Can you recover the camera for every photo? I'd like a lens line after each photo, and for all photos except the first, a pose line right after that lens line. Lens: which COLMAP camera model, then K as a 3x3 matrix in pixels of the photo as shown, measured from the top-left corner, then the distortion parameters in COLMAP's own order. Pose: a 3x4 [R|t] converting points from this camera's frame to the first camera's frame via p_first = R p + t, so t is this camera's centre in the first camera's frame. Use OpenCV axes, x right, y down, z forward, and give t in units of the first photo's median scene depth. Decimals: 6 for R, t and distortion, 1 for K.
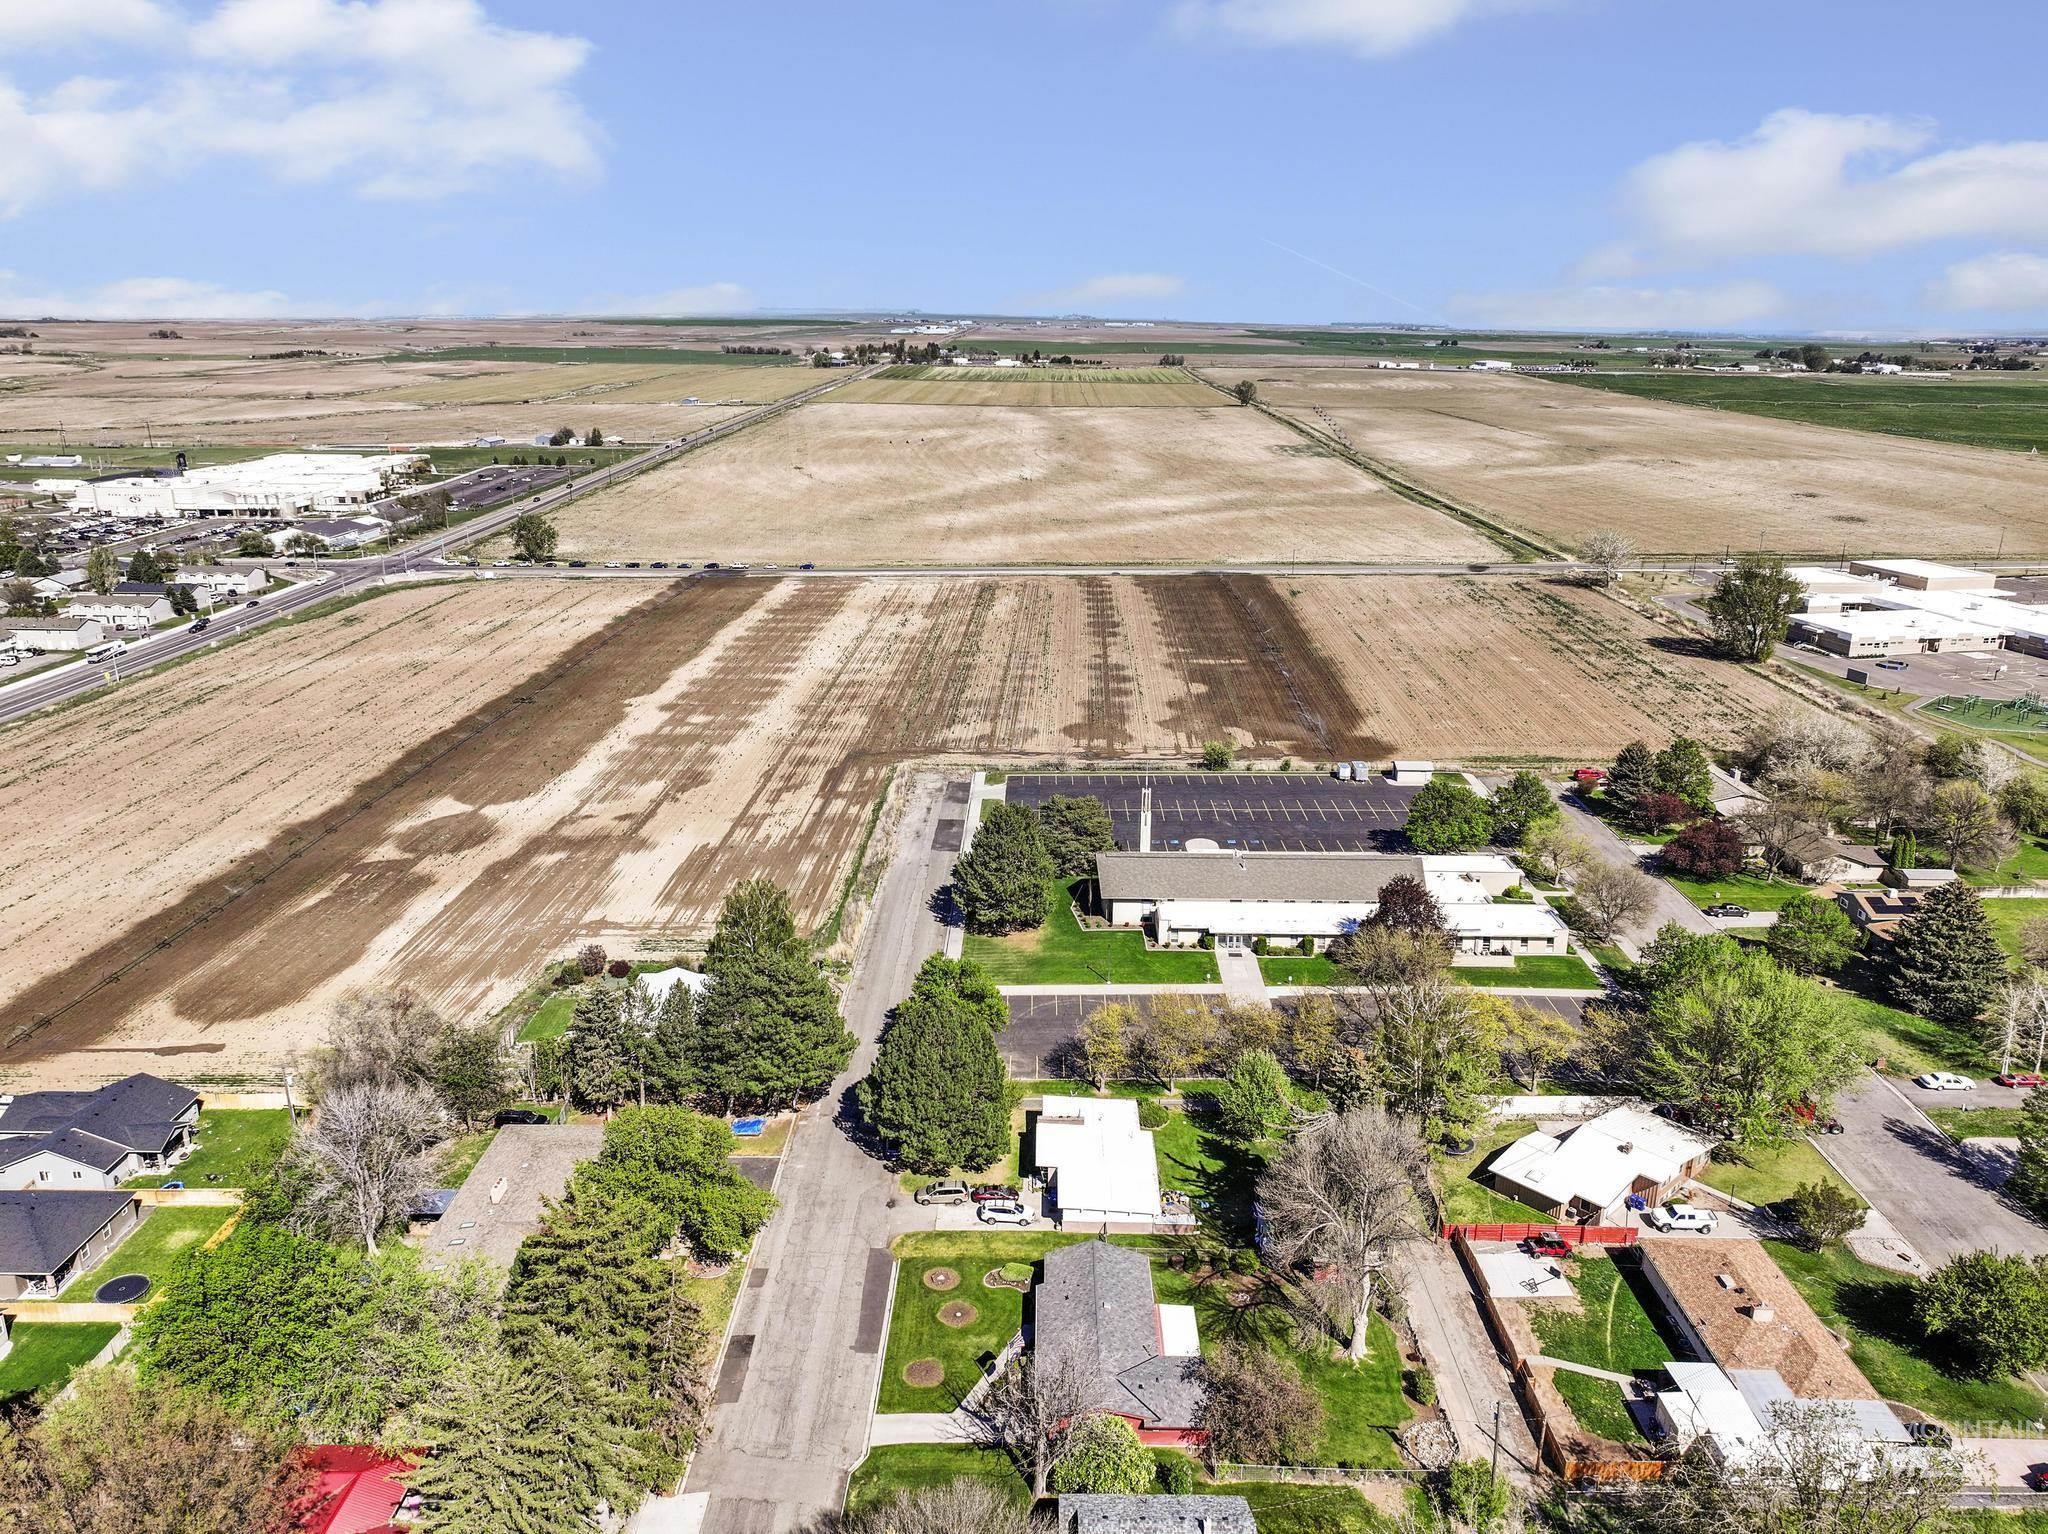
lens RADIAL K [[1469.2, 0, 1024.2], [0, 1469.2, 762.1], [0, 0, 1]] dist [-0.001632, 0.012086]
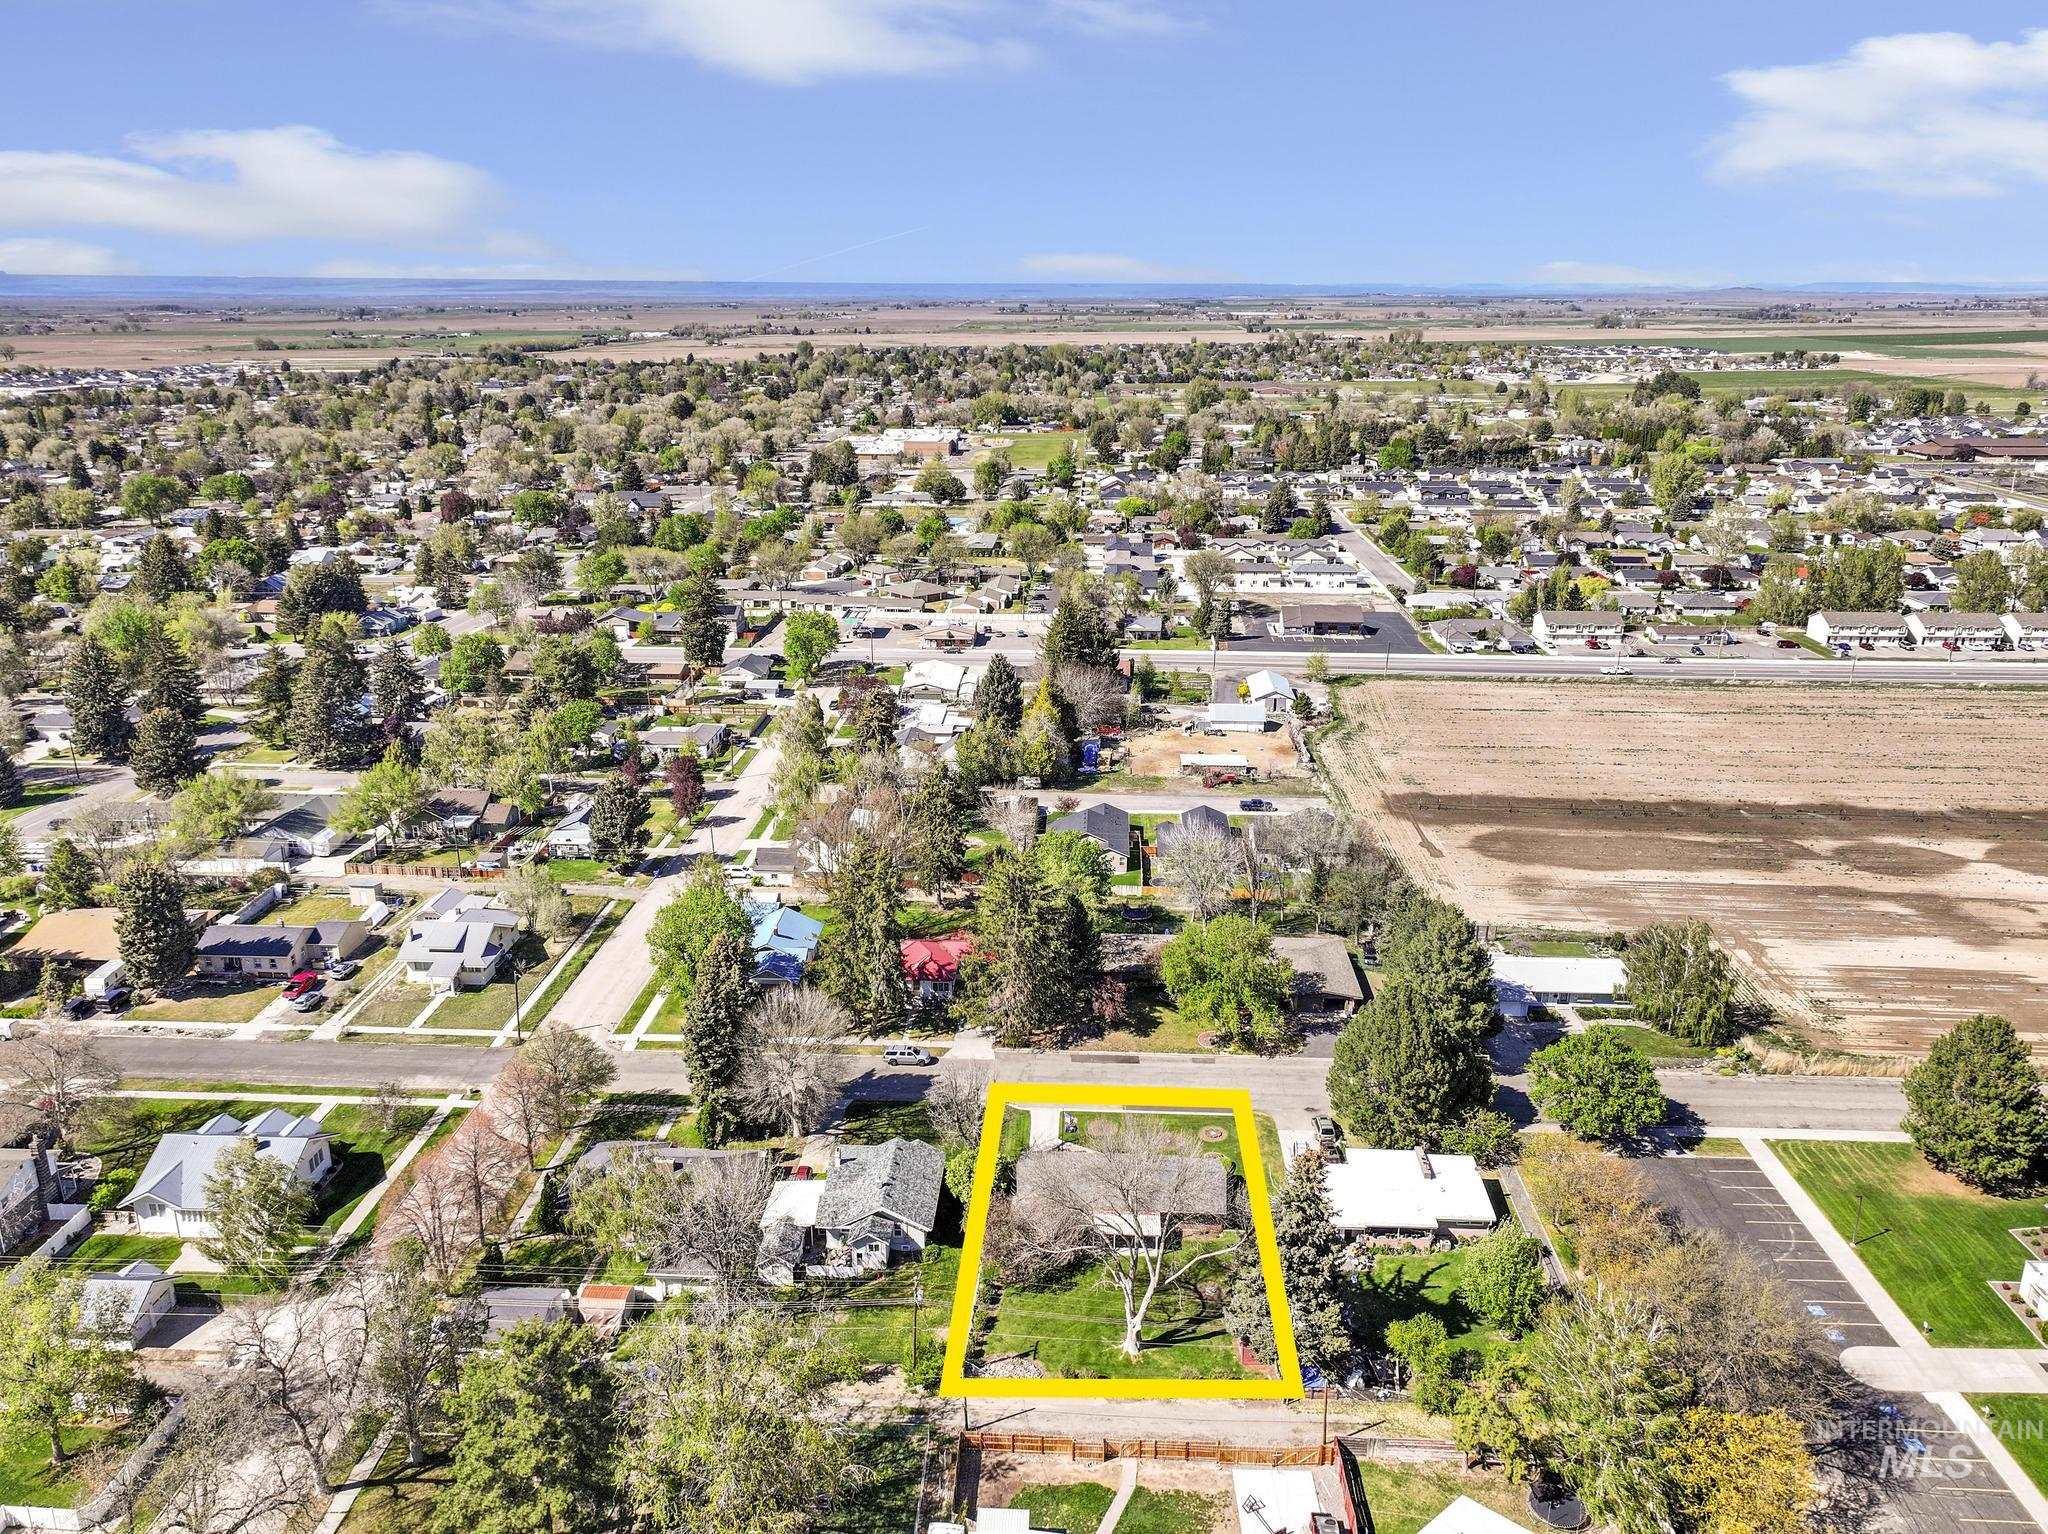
lens RADIAL K [[1469.2, 0, 1005.9], [0, 1469.2, 769.0], [0, 0, 1]] dist [-0.001632, 0.012086]
pose [[-0.041379, 0.303107, -0.952058, 0.575443], [-0.291058, 0.907890, 0.301696, -0.135233], [0.955810, 0.289588, 0.050654, 0.390866]]
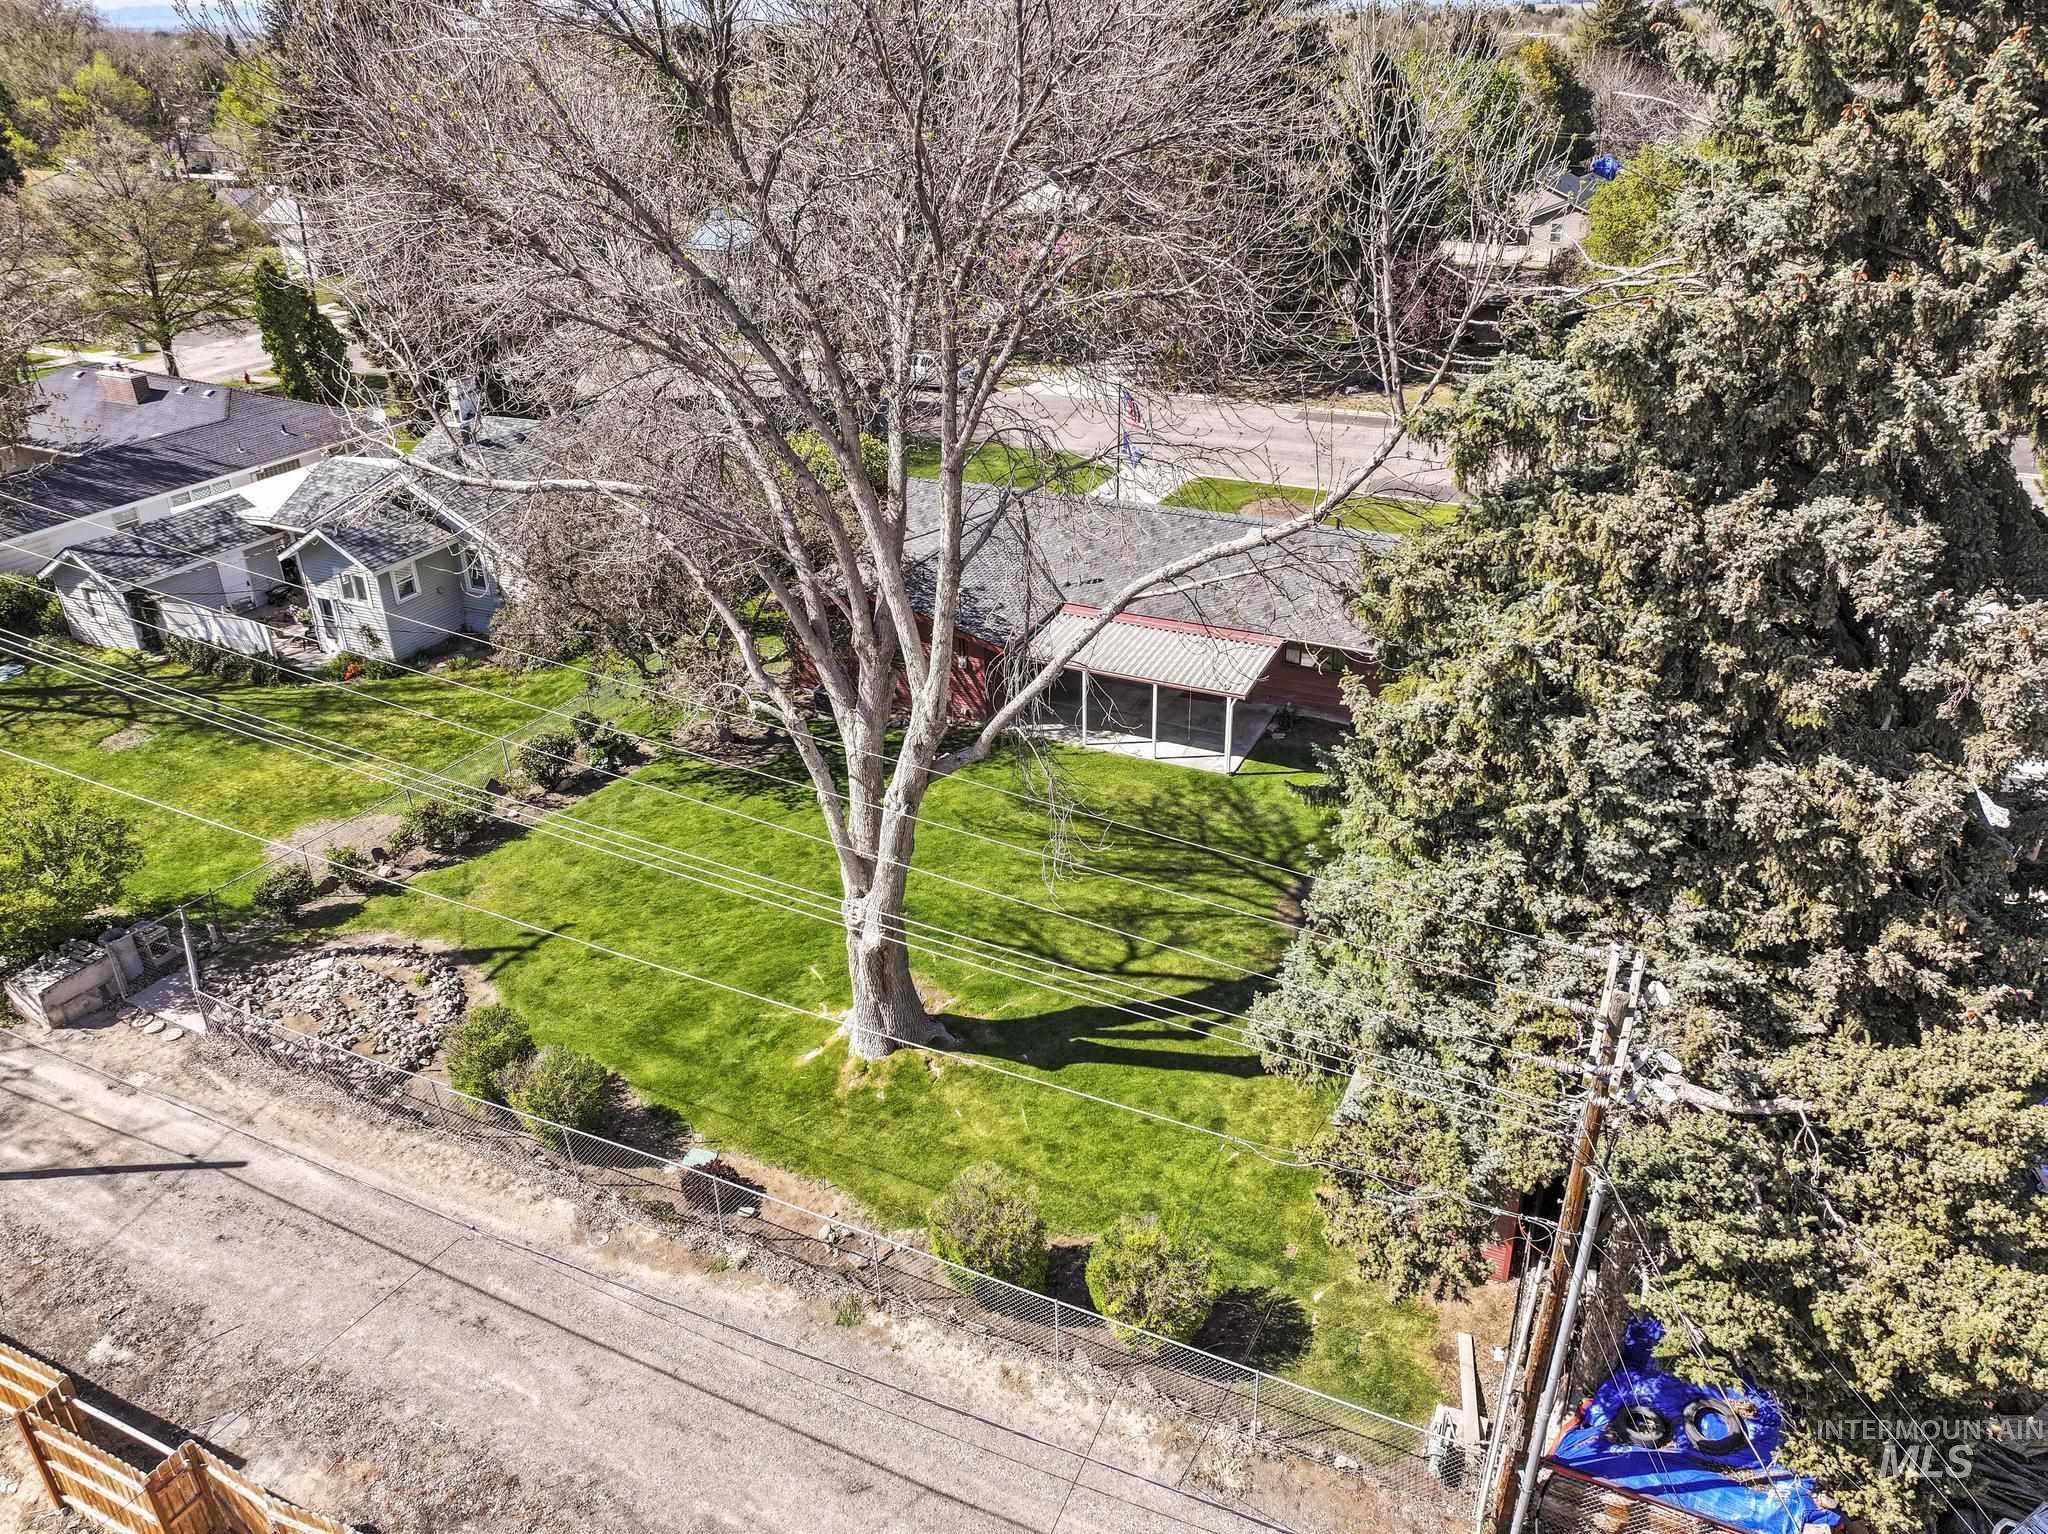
lens RADIAL K [[1469.2, 0, 1010.4], [0, 1469.2, 765.1], [0, 0, 1]] dist [-0.001632, 0.012086]
pose [[-0.411009, 0.436992, -0.800069, 0.202435], [-0.246427, 0.791695, 0.559011, 0.123011], [0.877693, 0.426917, -0.217707, 0.552184]]
